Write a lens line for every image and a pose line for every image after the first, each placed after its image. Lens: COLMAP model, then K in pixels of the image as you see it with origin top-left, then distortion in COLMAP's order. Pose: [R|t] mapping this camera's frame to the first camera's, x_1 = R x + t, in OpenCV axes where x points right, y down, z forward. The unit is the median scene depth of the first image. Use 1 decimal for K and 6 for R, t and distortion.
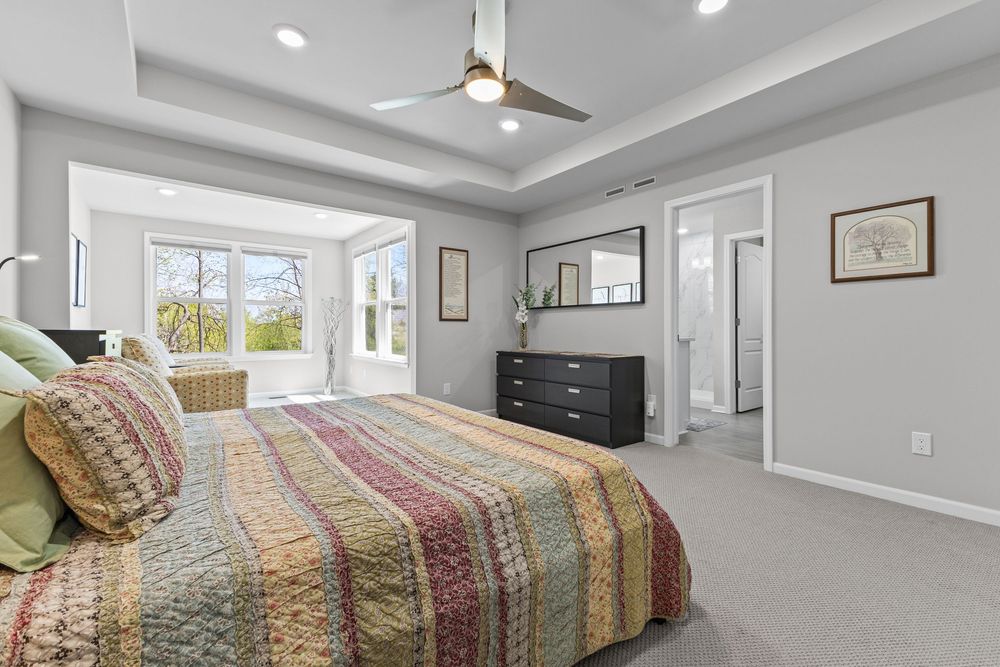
lens RADIAL K [[430.2, 0, 498.1], [0, 430.2, 335.5], [0, 0, 1]] dist [0.011547, -0.002541]
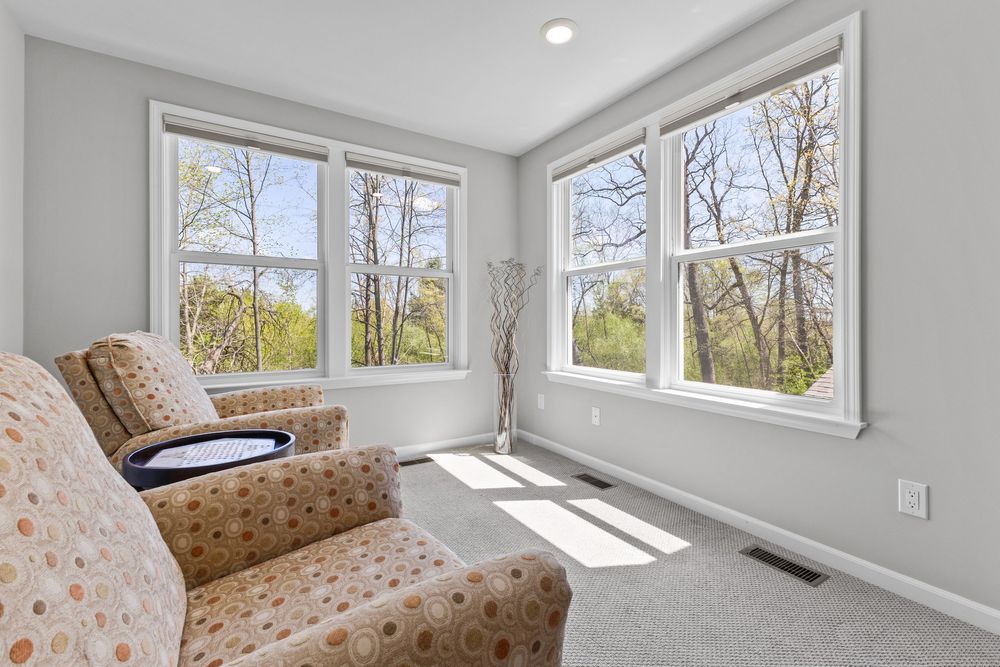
lens RADIAL K [[430.2, 0, 497.9], [0, 430.2, 326.0], [0, 0, 1]] dist [0.011547, -0.002541]
pose [[0.995960, 0.004721, -0.089677, -0.371684], [-0.005493, 0.999950, -0.008359, -0.006497], [0.089633, 0.008818, 0.995936, 0.522337]]
